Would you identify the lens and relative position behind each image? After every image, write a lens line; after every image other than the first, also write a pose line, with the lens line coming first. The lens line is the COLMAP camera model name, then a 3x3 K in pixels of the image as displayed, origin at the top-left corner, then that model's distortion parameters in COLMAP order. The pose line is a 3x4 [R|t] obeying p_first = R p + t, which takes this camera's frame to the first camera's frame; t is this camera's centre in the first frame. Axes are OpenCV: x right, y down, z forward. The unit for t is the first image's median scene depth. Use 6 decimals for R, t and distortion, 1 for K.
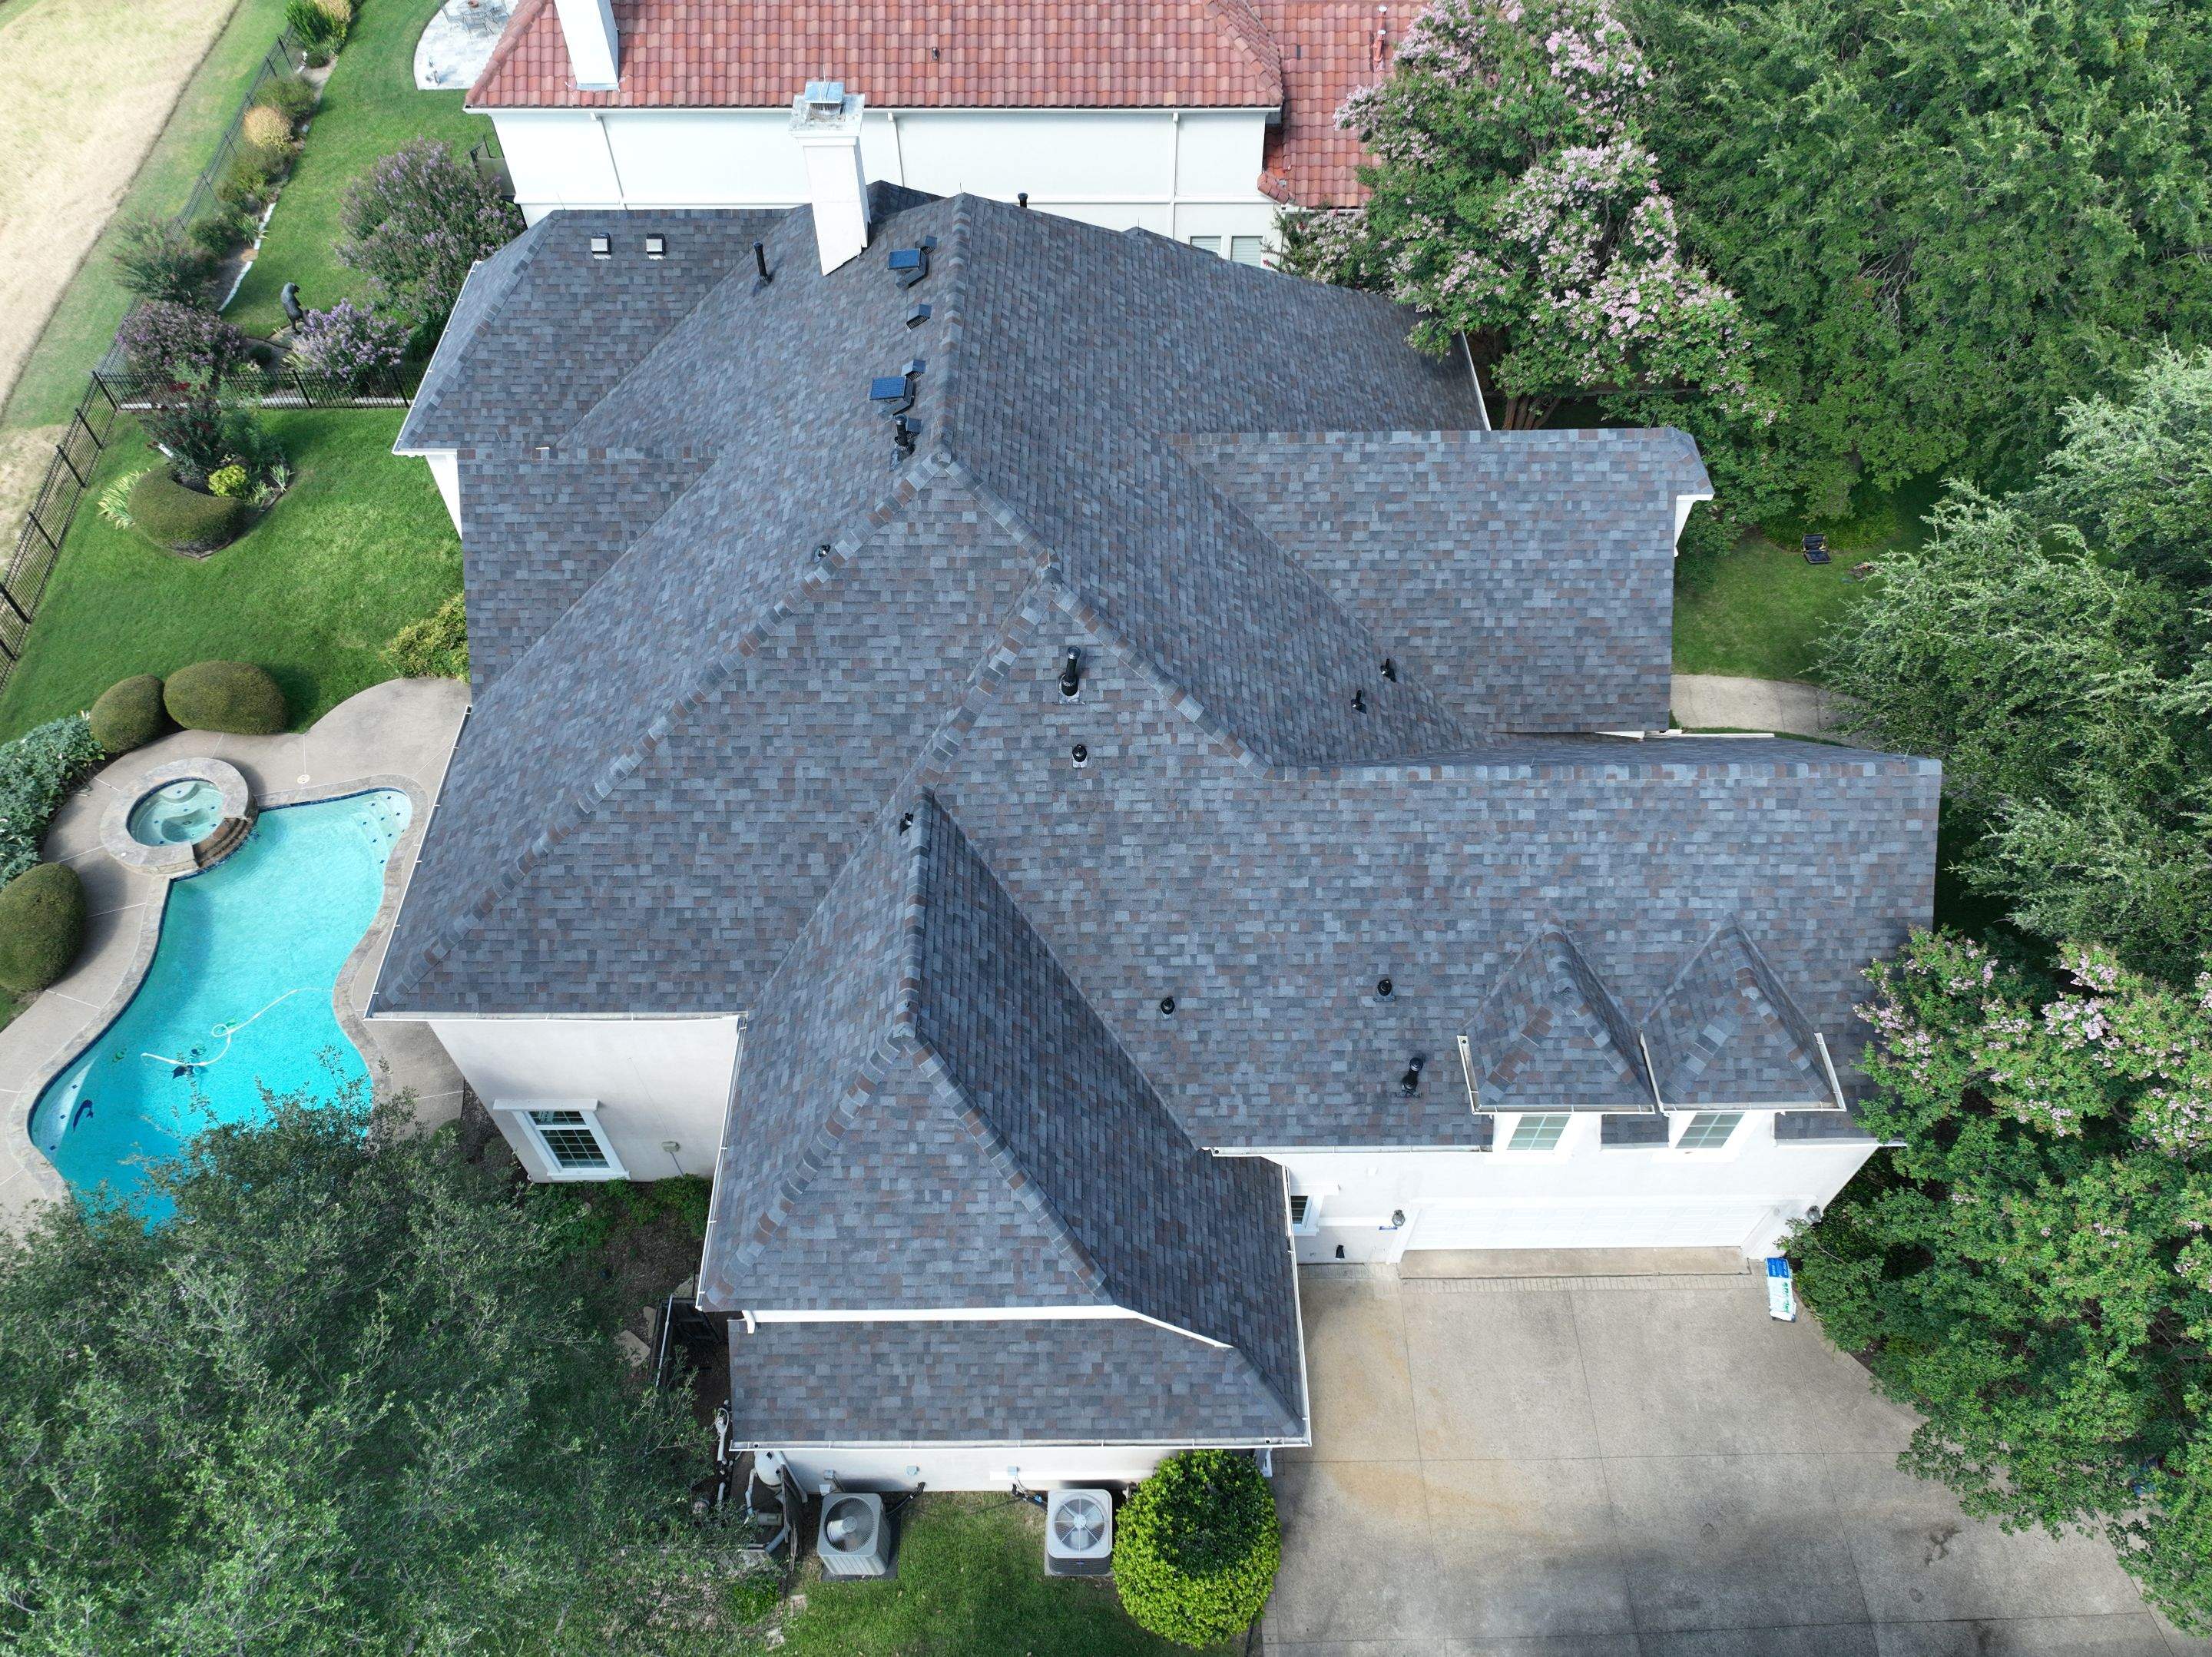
lens RADIAL K [[1545.8, 0, 1101.7], [0, 1545.8, 824.3], [0, 0, 1]] dist [0.002103, 0.006518]
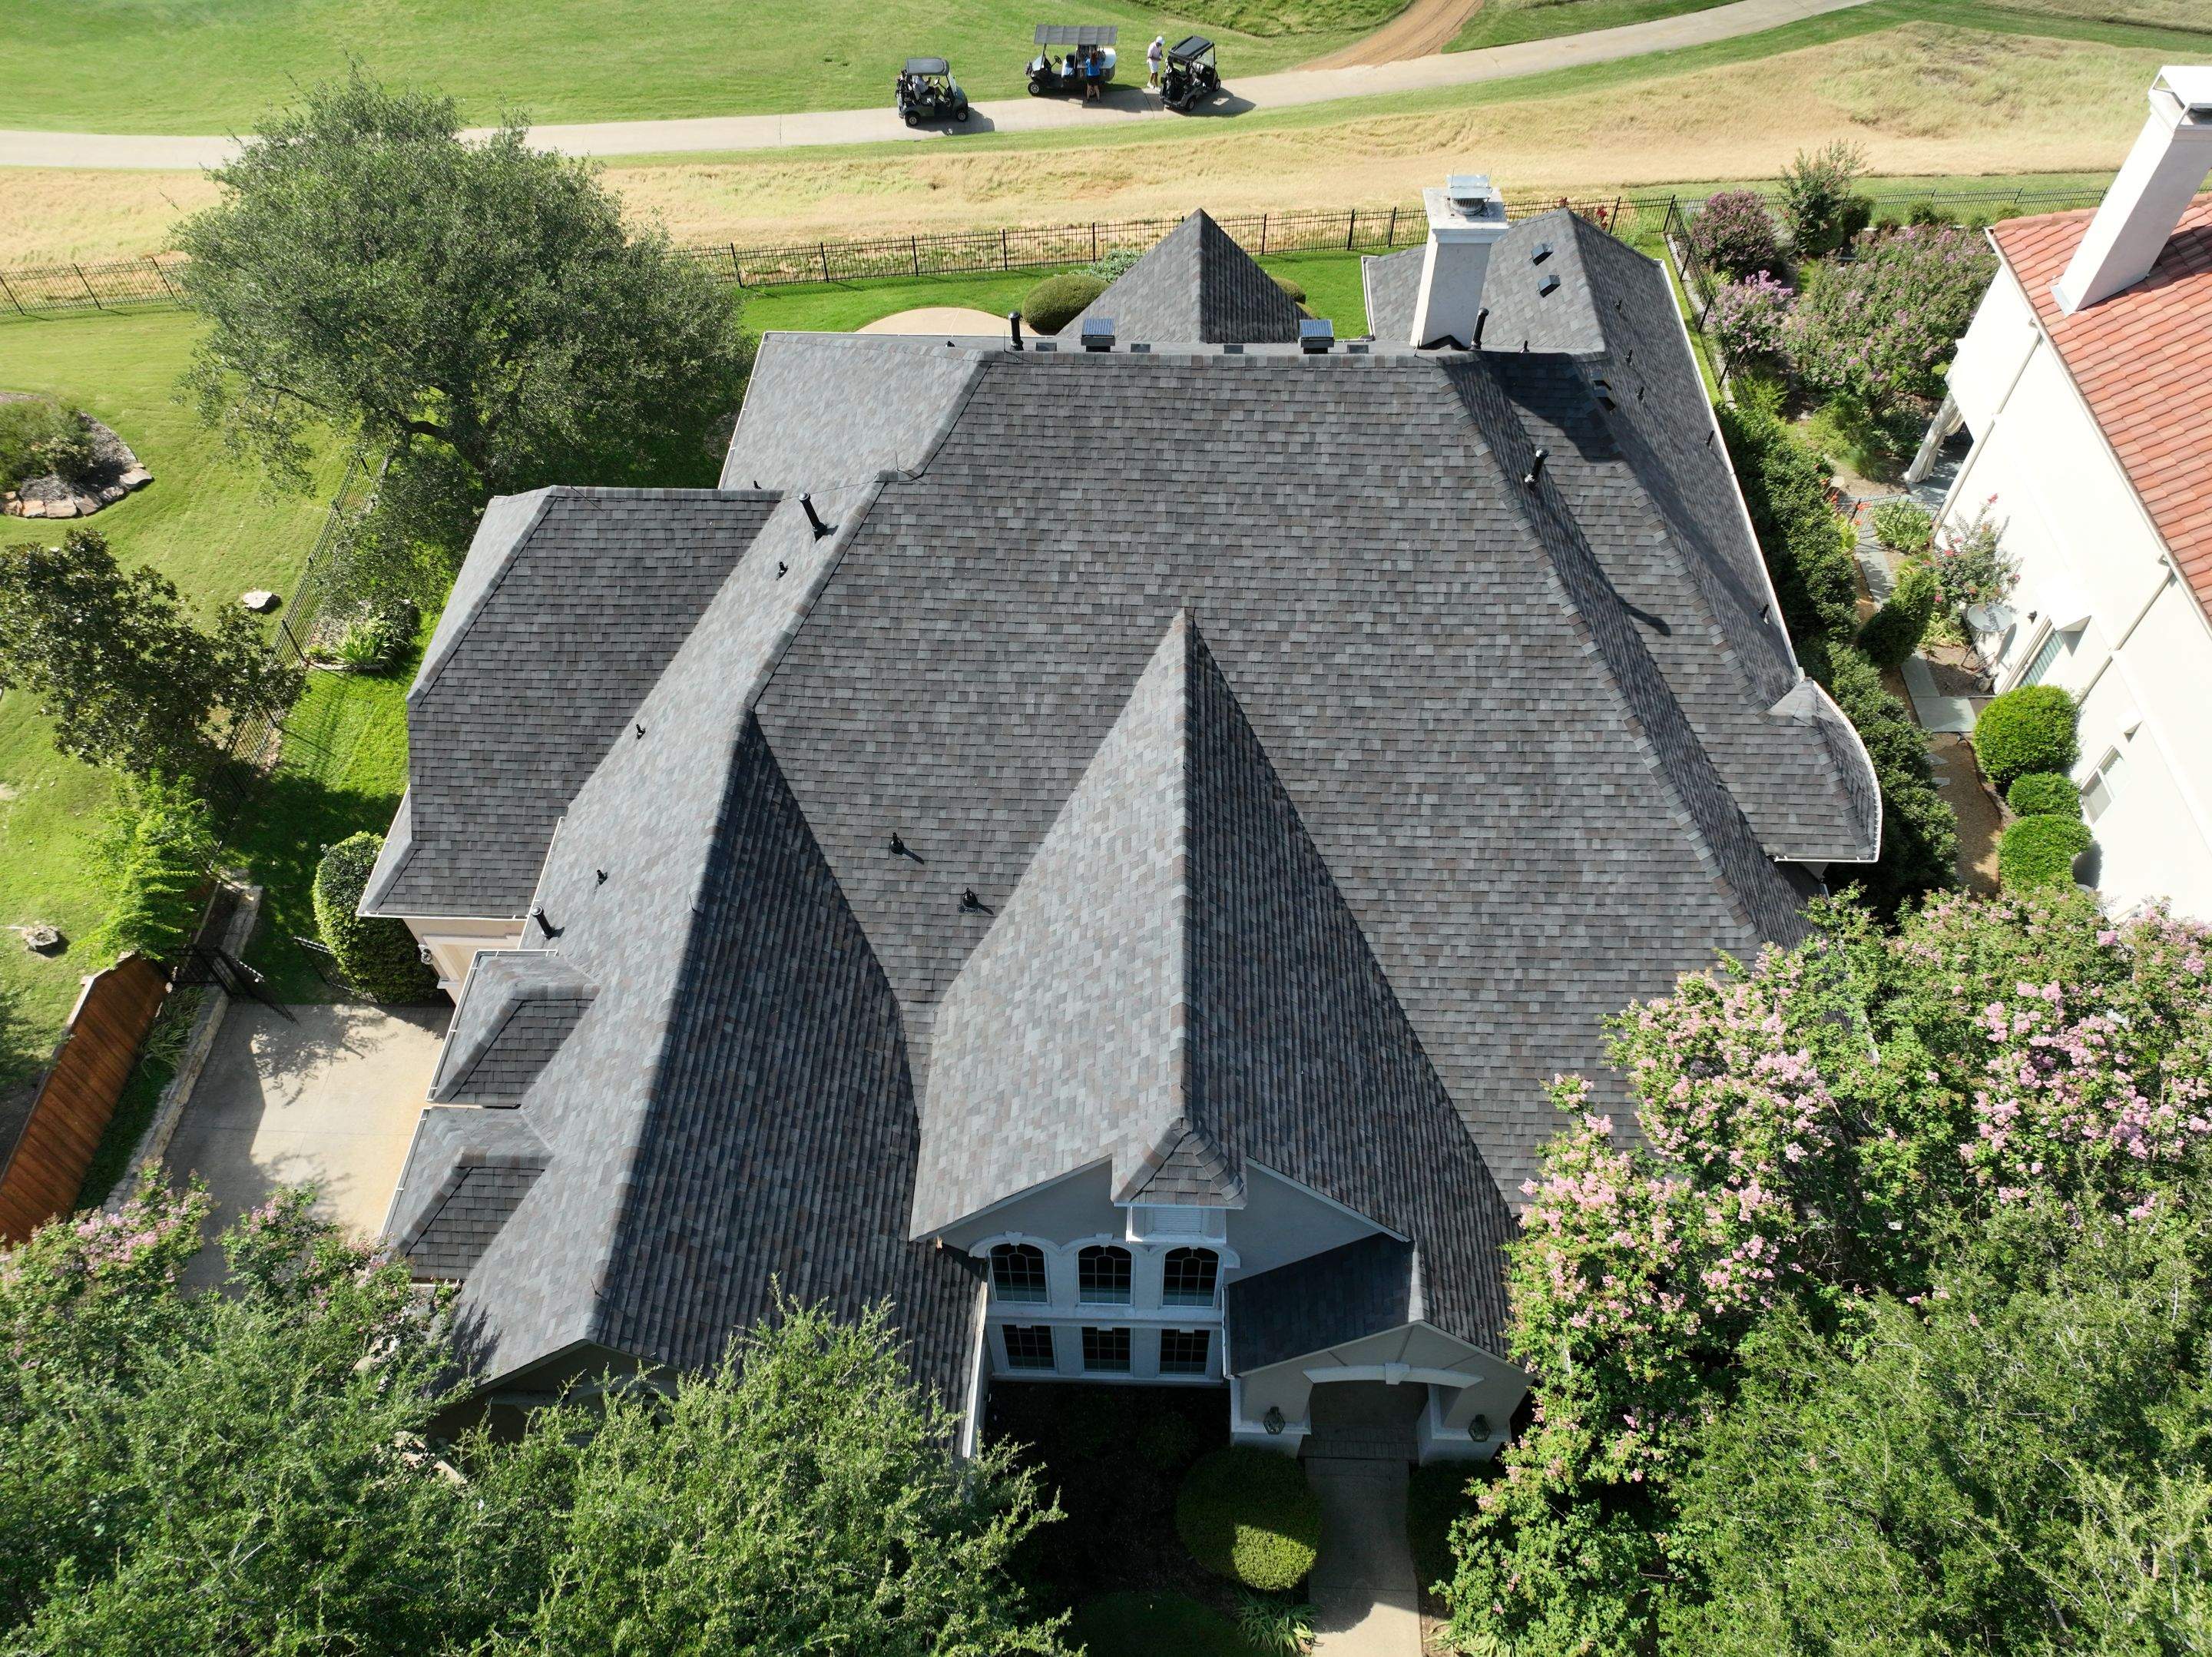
lens RADIAL K [[1552.7, 0, 1104.6], [0, 1552.7, 823.0], [0, 0, 1]] dist [-0.006270, 0.026233]
pose [[-0.046046, 0.786052, -0.616443, 0.699554], [-0.779590, 0.357568, 0.514183, -0.638863], [0.624595, 0.504249, 0.596334, 0.491589]]
